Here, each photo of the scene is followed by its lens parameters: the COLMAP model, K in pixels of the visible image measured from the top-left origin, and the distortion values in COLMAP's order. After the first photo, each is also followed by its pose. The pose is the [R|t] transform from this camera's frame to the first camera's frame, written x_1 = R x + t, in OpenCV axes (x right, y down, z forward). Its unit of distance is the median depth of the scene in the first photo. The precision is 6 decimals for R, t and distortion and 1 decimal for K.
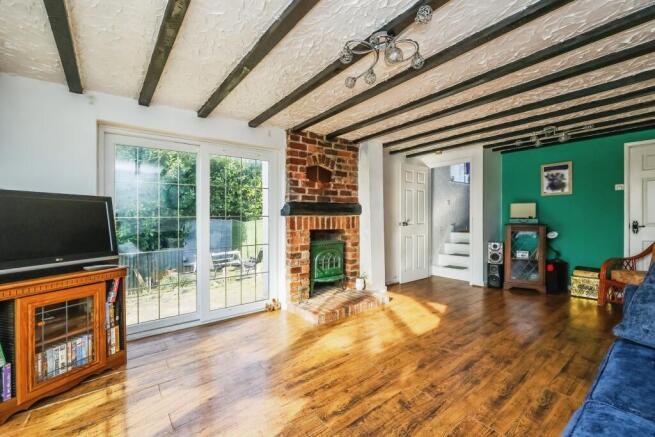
lens RADIAL K [[271.2, 0, 339.6], [0, 271.2, 219.2], [0, 0, 1]] dist [-0.001203, -0.000152]
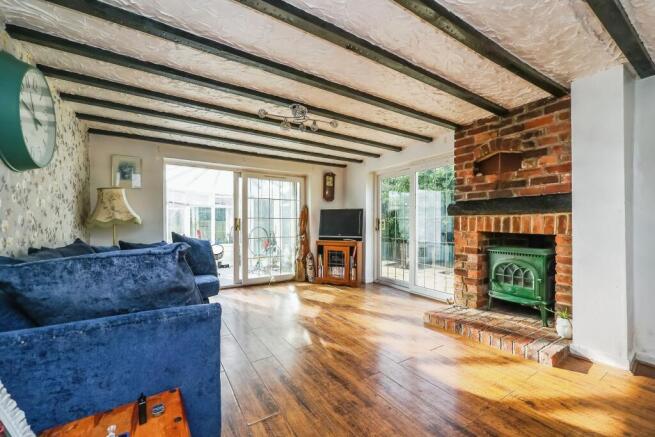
lens RADIAL K [[271.2, 0, 339.6], [0, 271.2, 219.2], [0, 0, 1]] dist [-0.001203, -0.000152]
pose [[-0.077074, 0.000824, -0.997025, 0.808131], [0.000191, 1.000000, 0.000812, -0.001577], [0.997025, -0.000128, -0.077074, 0.624827]]
